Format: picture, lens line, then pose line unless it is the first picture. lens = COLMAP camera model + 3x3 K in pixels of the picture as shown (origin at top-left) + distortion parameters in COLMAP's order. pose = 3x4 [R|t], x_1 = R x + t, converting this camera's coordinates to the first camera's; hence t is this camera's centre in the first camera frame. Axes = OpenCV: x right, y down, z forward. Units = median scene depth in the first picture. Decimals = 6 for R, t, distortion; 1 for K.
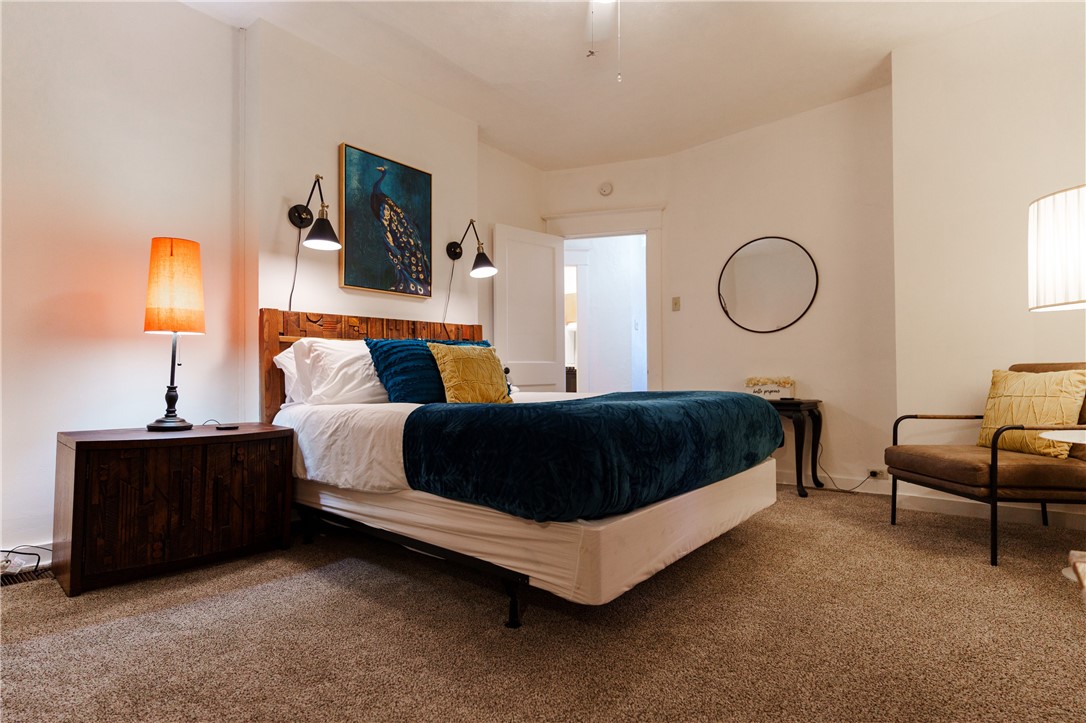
lens RADIAL K [[531.8, 0, 543.0], [0, 531.8, 361.5], [0, 0, 1]] dist [0.004170, 0.000706]
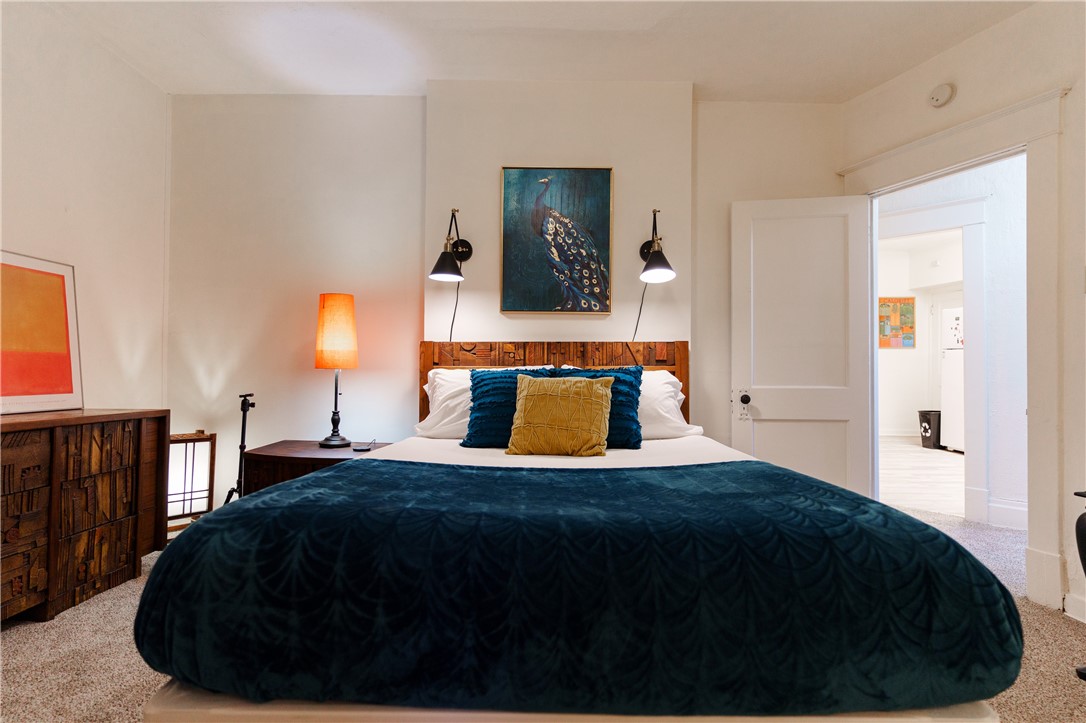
lens RADIAL K [[513.4, 0, 543.0], [0, 513.4, 363.9], [0, 0, 1]] dist [0.000085, 0.000491]
pose [[0.645420, 0.001291, -0.763827, 0.368505], [0.007138, 0.999945, 0.007722, -0.048269], [0.763795, -0.010436, 0.645375, 0.407218]]
